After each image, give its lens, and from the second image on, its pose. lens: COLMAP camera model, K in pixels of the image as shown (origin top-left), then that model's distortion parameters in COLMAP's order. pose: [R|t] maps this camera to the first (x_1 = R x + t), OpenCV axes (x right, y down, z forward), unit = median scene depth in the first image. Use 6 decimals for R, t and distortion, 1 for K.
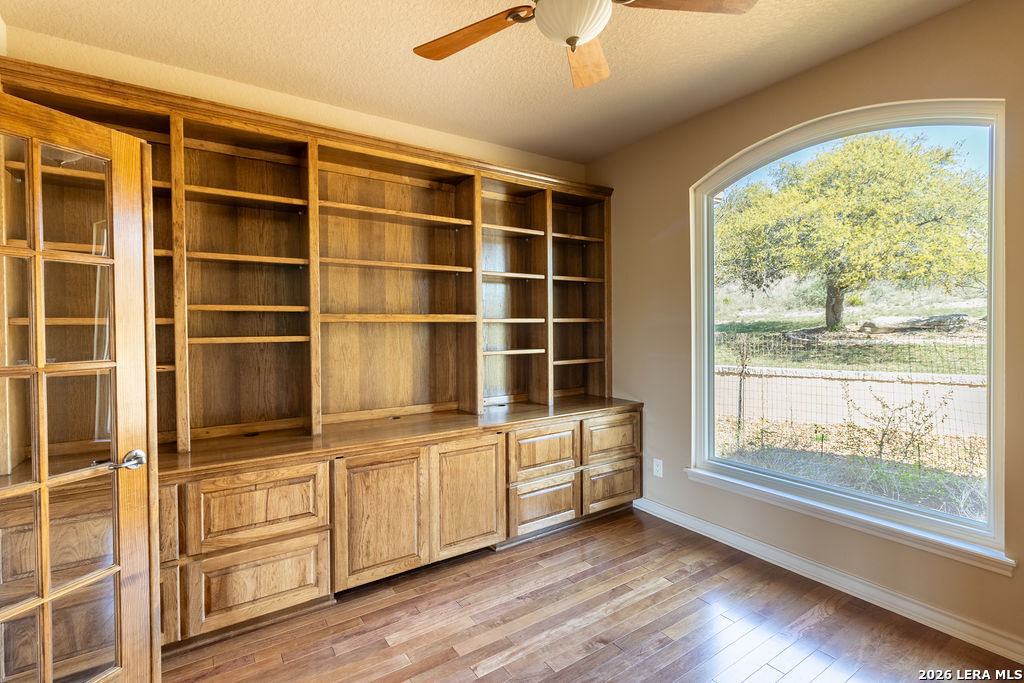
lens RADIAL K [[470.7, 0, 522.9], [0, 470.7, 332.4], [0, 0, 1]] dist [-0.003587, 0.000186]
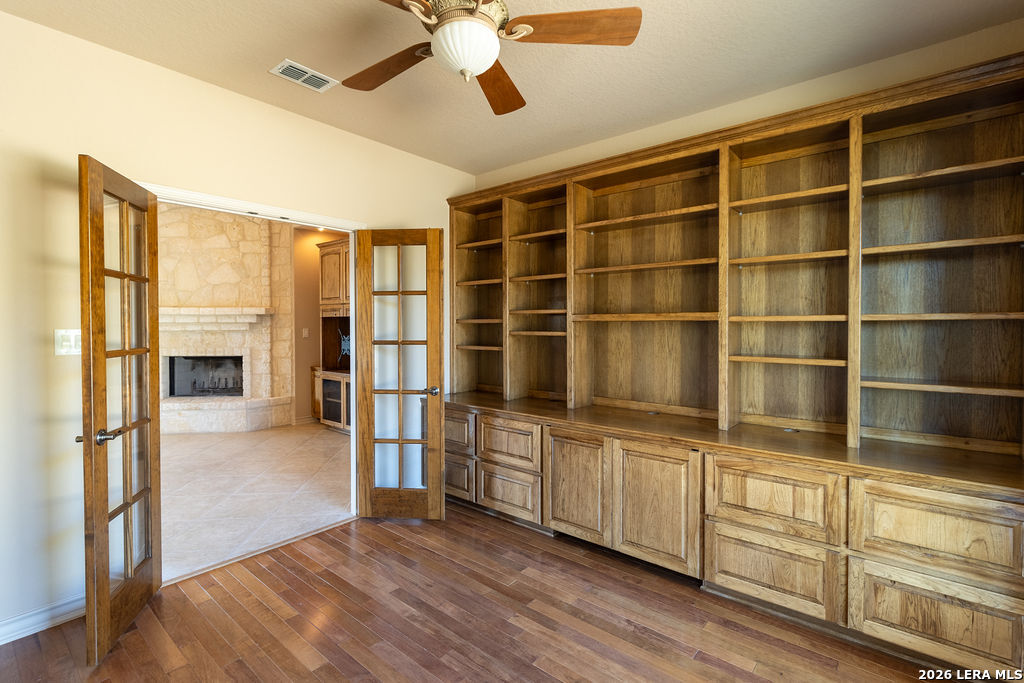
lens RADIAL K [[470.7, 0, 513.2], [0, 470.7, 332.8], [0, 0, 1]] dist [-0.003587, 0.000186]
pose [[0.274779, 0.020952, -0.961279, 0.658100], [-0.017555, 0.999705, 0.016772, -0.007688], [0.961347, 0.012267, 0.275066, 0.431307]]
